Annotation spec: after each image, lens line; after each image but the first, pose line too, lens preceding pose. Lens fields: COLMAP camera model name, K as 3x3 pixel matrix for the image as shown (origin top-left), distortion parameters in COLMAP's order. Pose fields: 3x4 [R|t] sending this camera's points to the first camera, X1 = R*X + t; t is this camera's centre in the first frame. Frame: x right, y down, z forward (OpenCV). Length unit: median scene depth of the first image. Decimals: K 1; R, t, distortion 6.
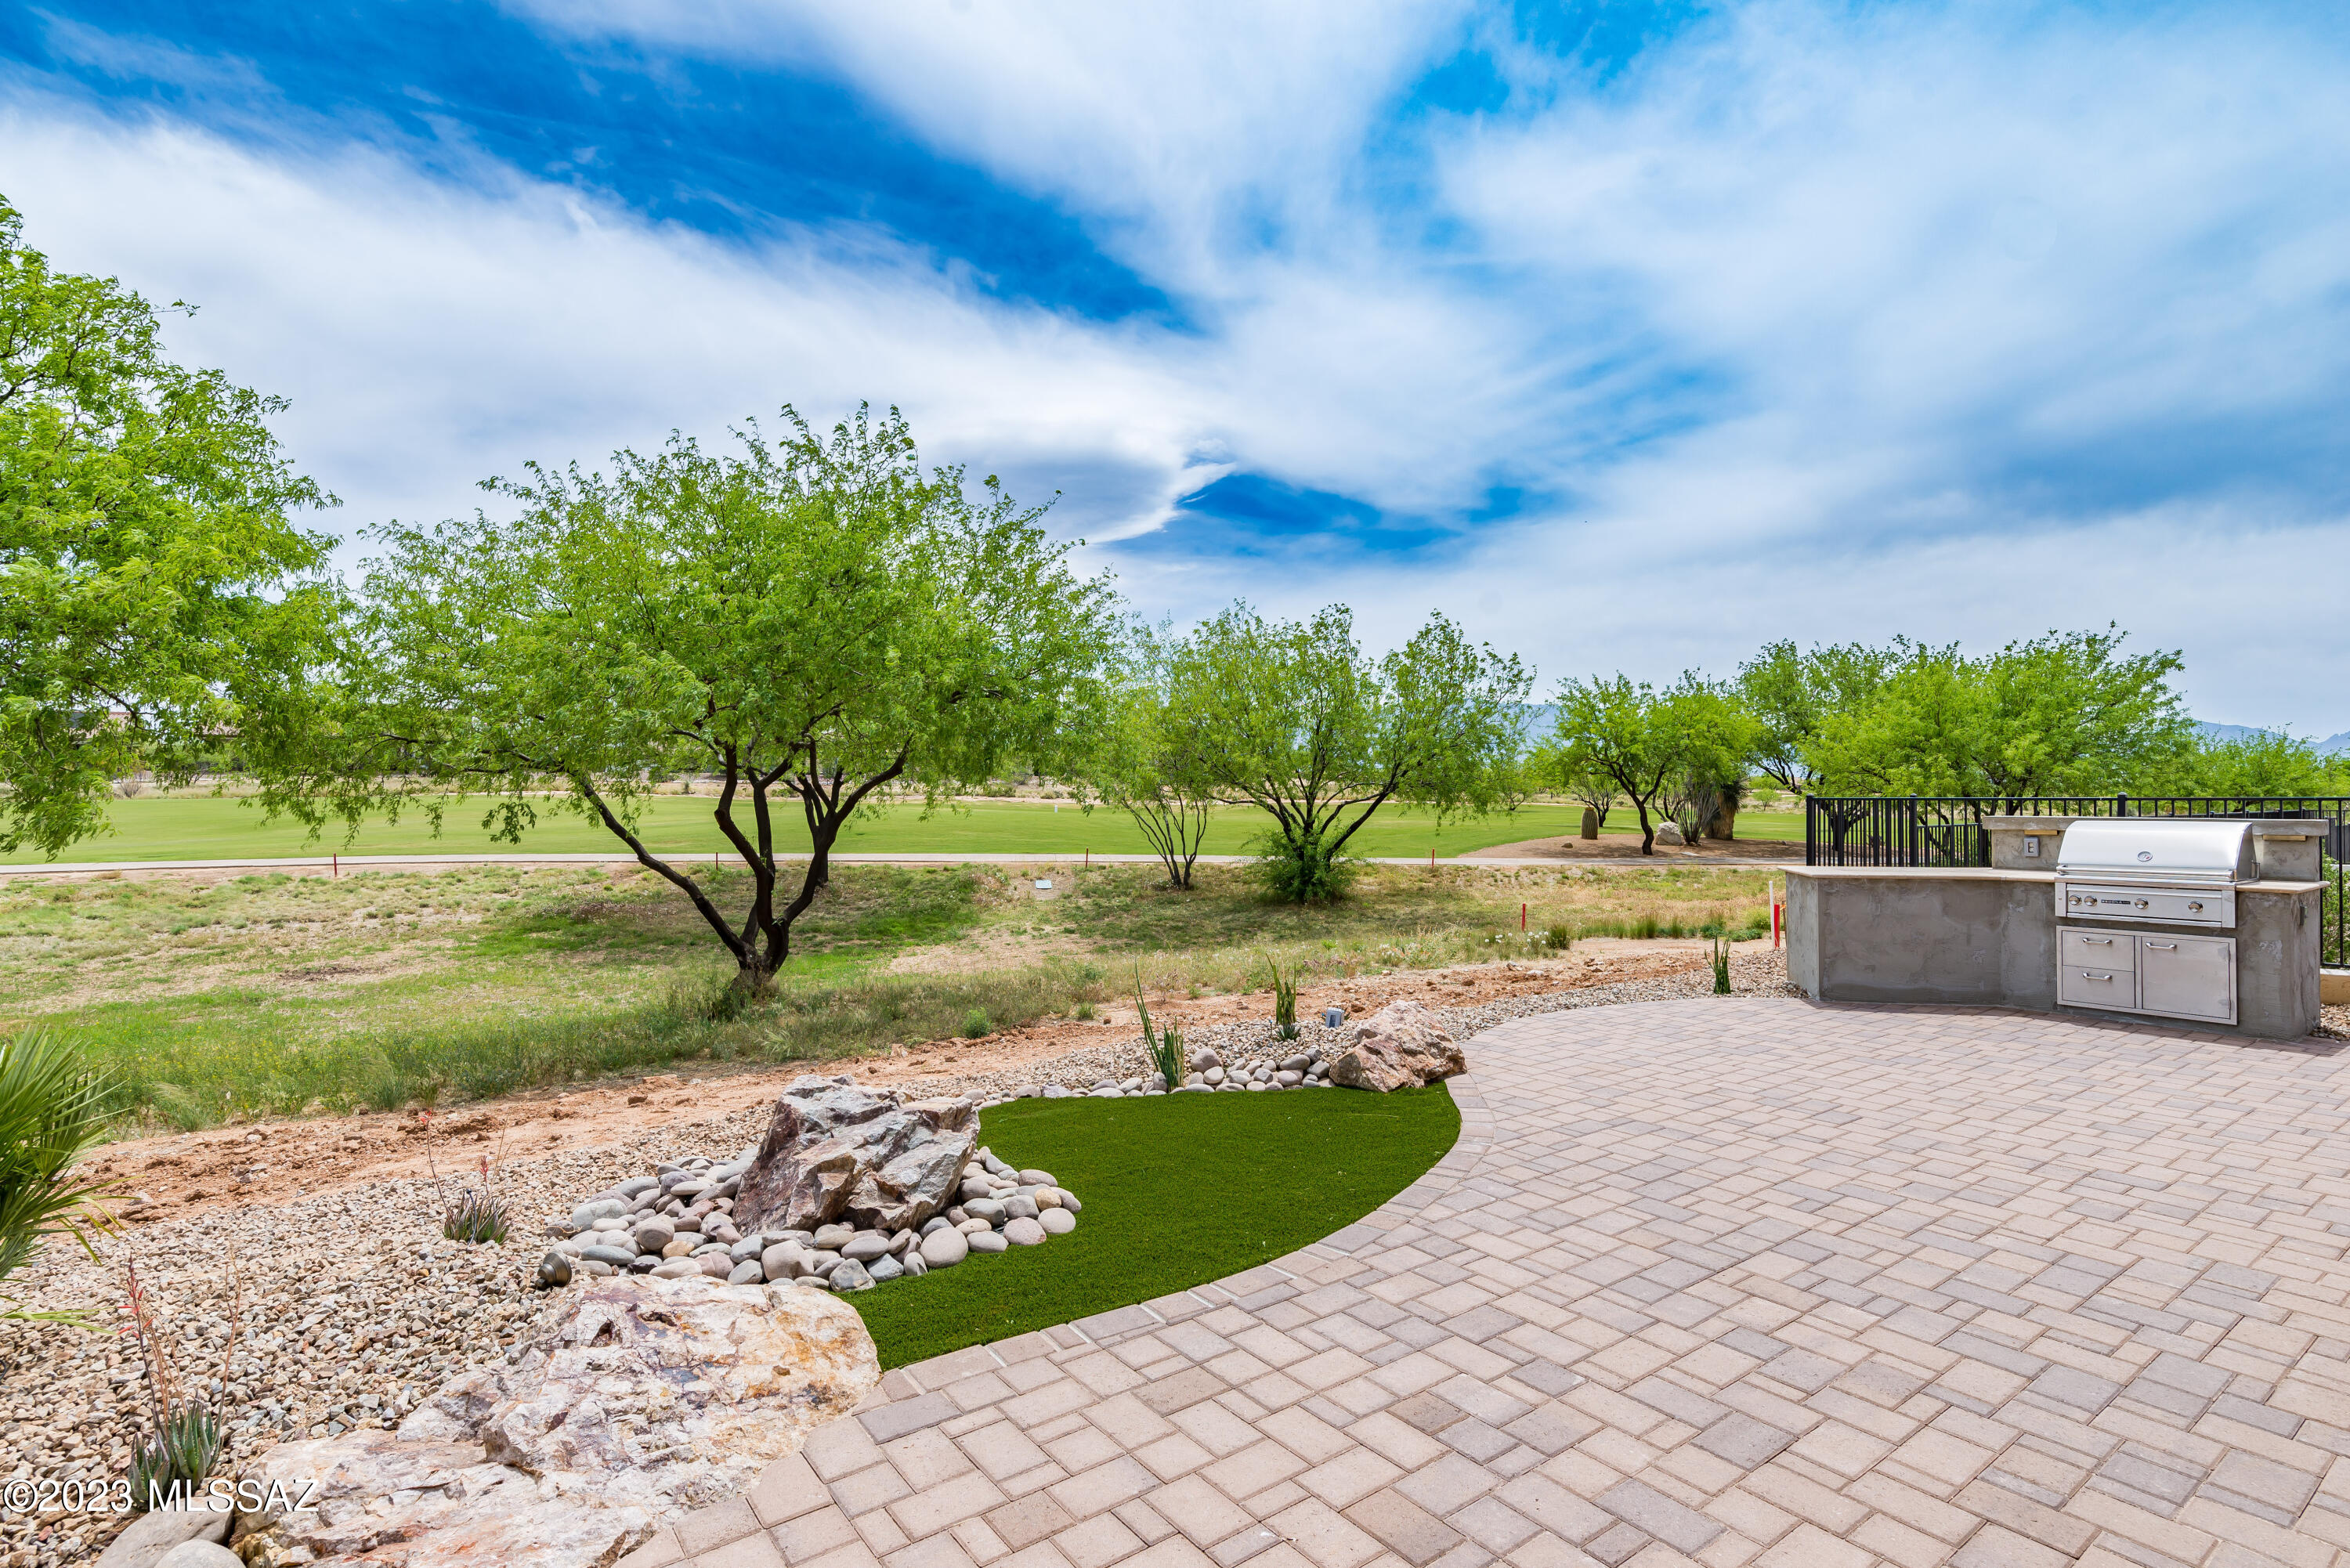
lens RADIAL K [[1146.9, 0, 1175.0], [0, 1146.9, 784.0], [0, 0, 1]] dist [0.002723, 0.000933]
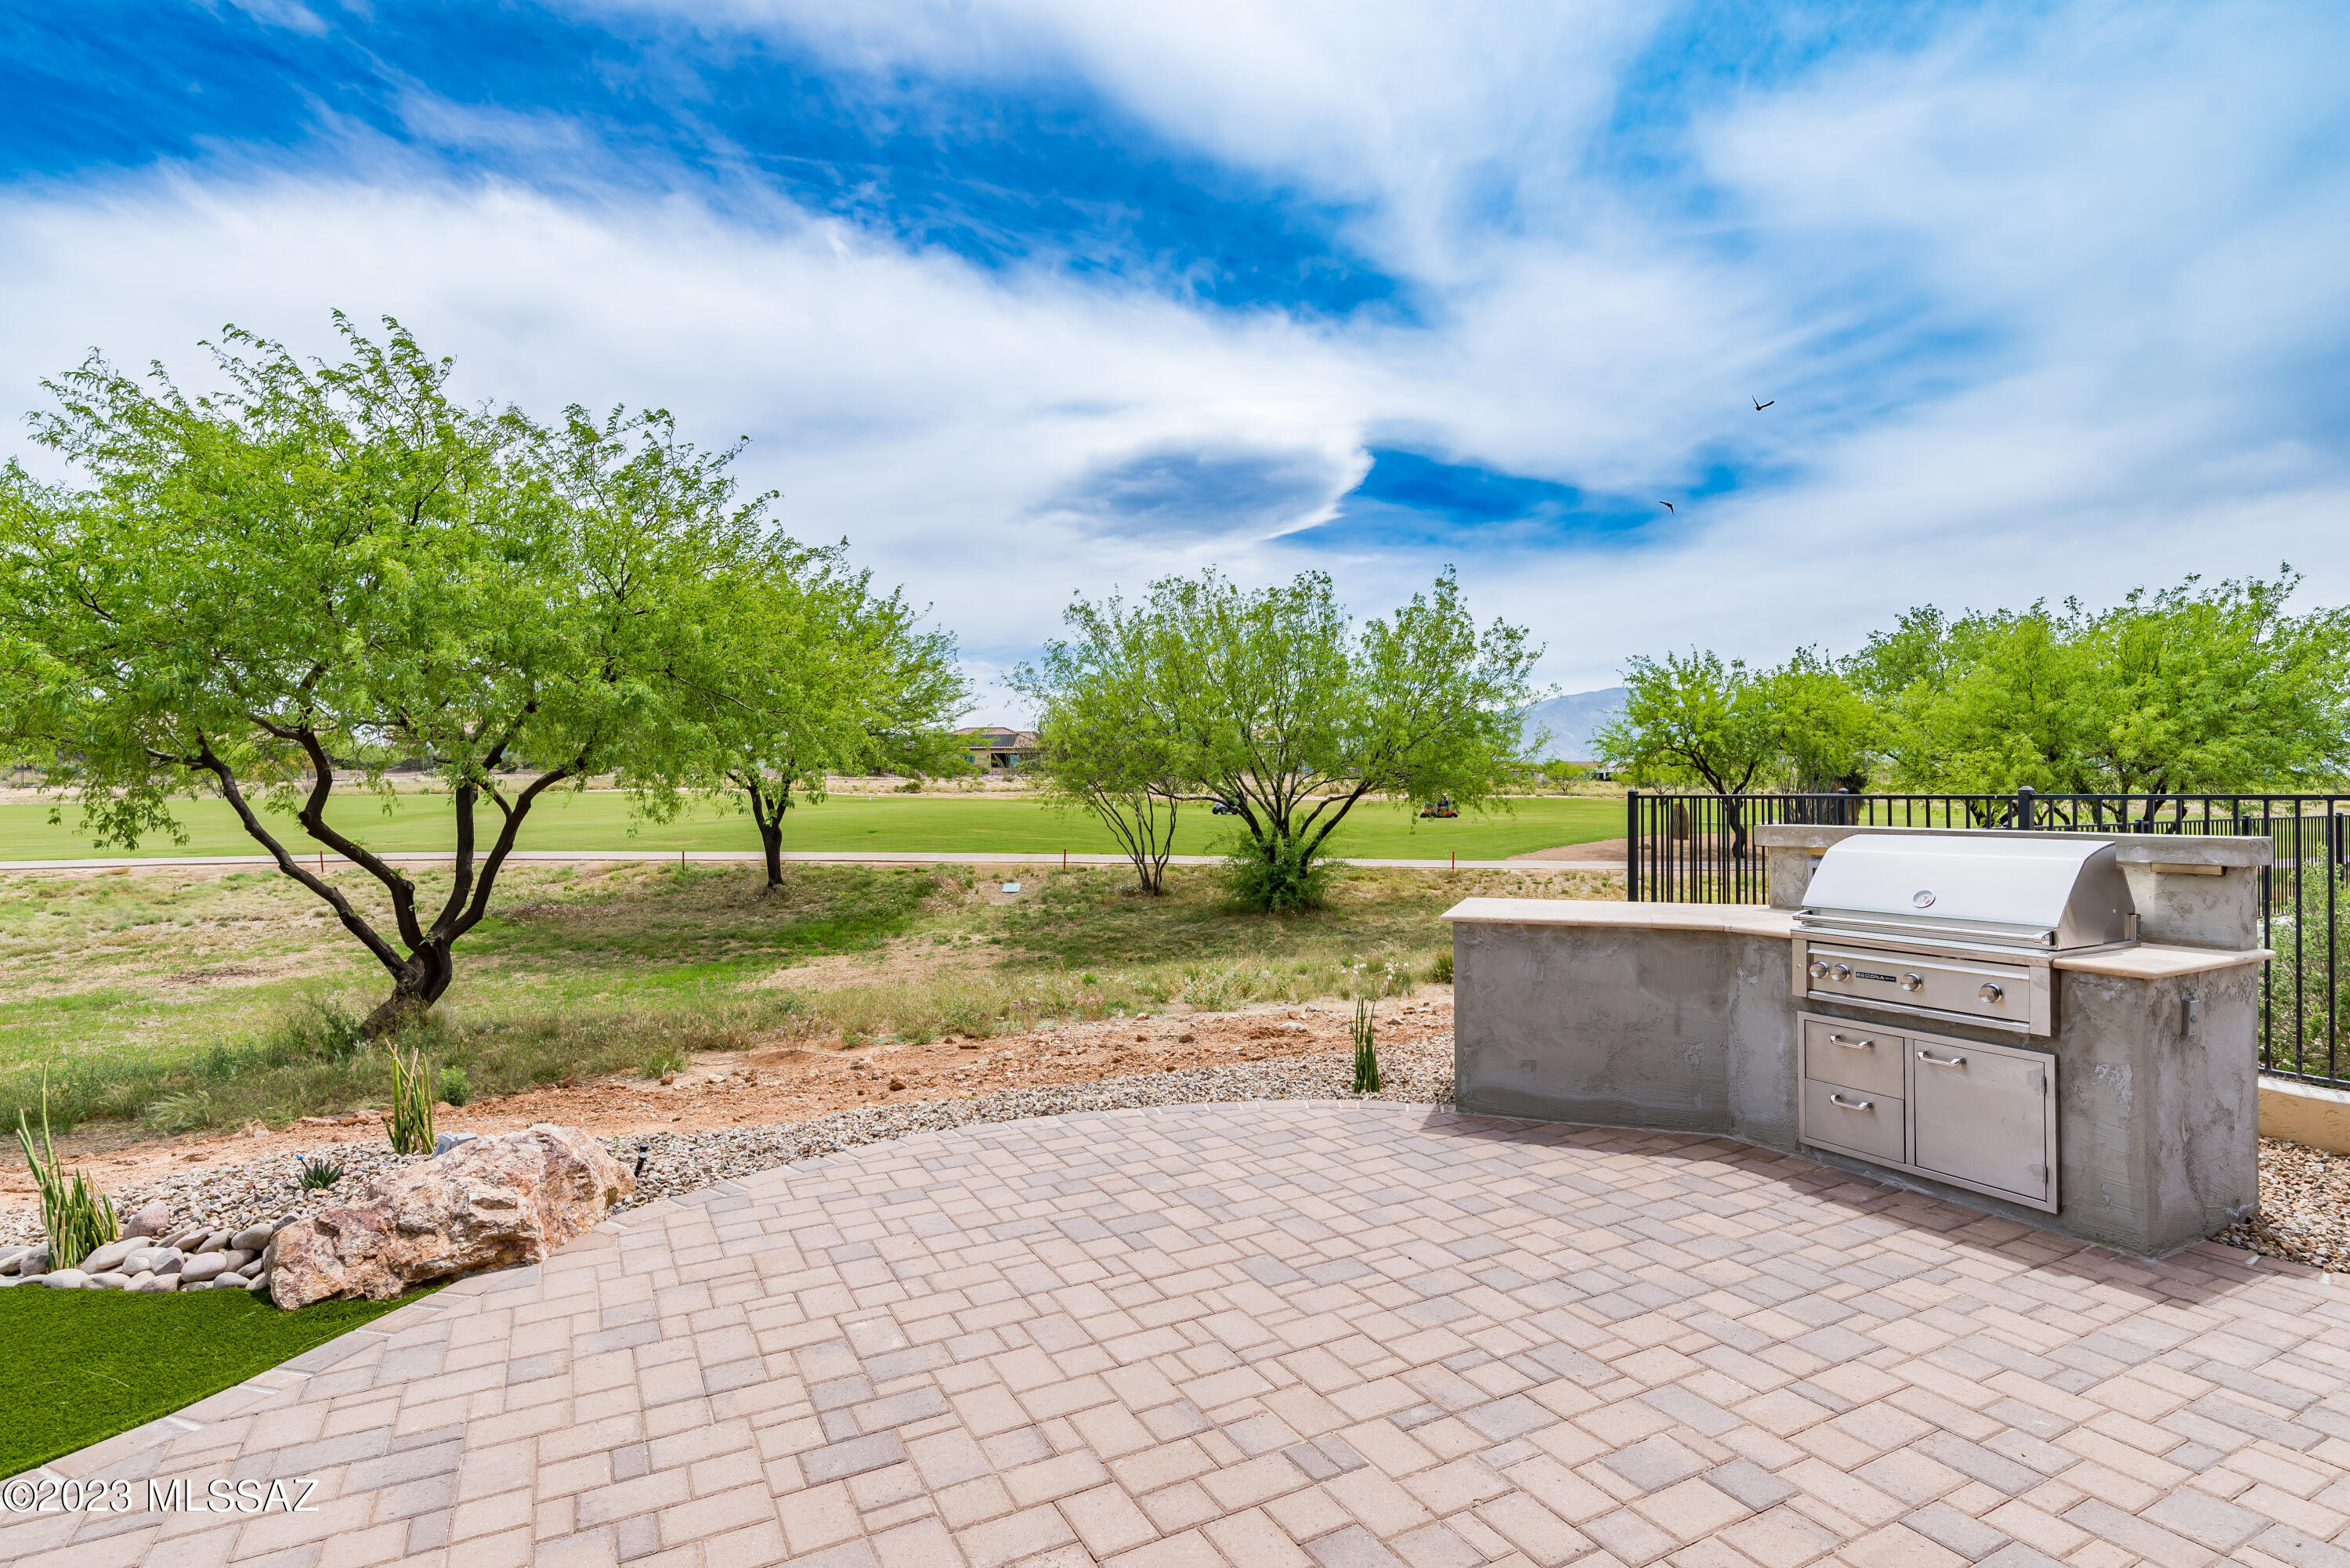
lens RADIAL K [[1146.9, 0, 1175.0], [0, 1146.9, 784.0], [0, 0, 1]] dist [0.002723, 0.000933]
pose [[0.989927, -0.003781, -0.141530, 0.351321], [0.004440, 0.999981, 0.004335, 0.000877], [0.141511, -0.004920, 0.989924, 0.240904]]
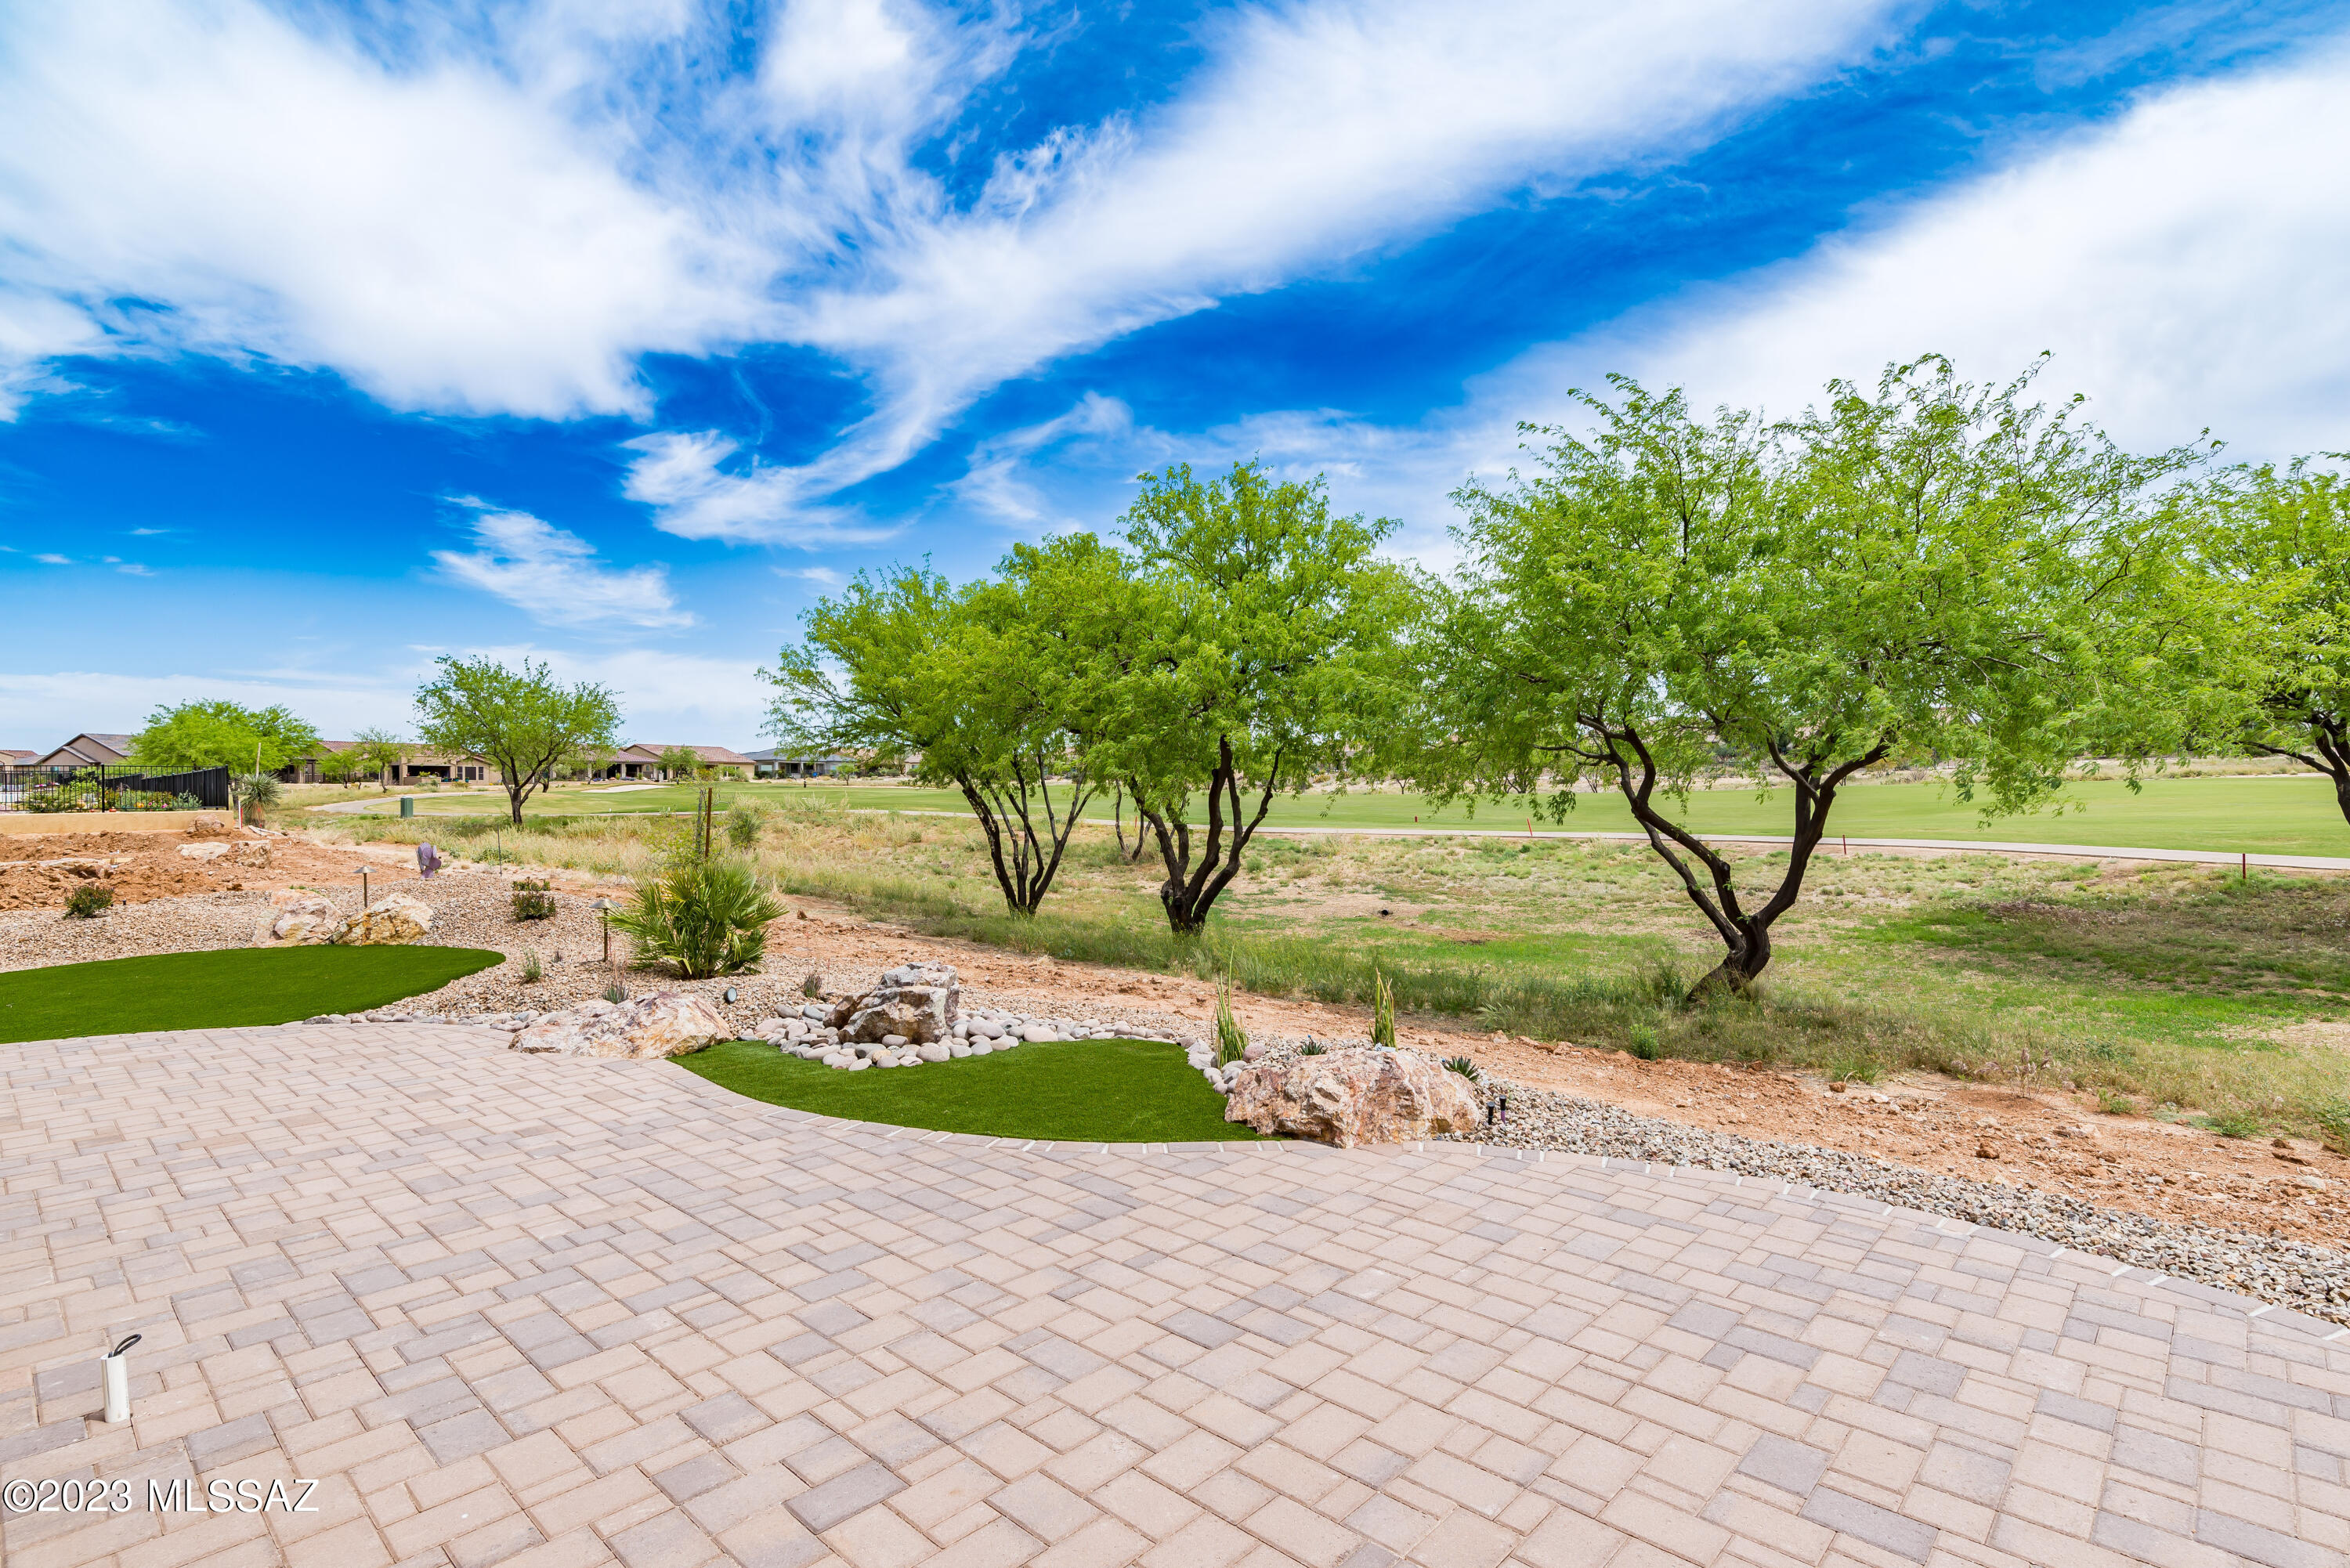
lens RADIAL K [[1146.9, 0, 1175.0], [0, 1146.9, 784.0], [0, 0, 1]] dist [0.002723, 0.000933]
pose [[0.182310, -0.003891, -0.983233, 0.523288], [0.018177, 0.999835, -0.000586, 0.002395], [0.983073, -0.017766, 0.182351, 0.396081]]
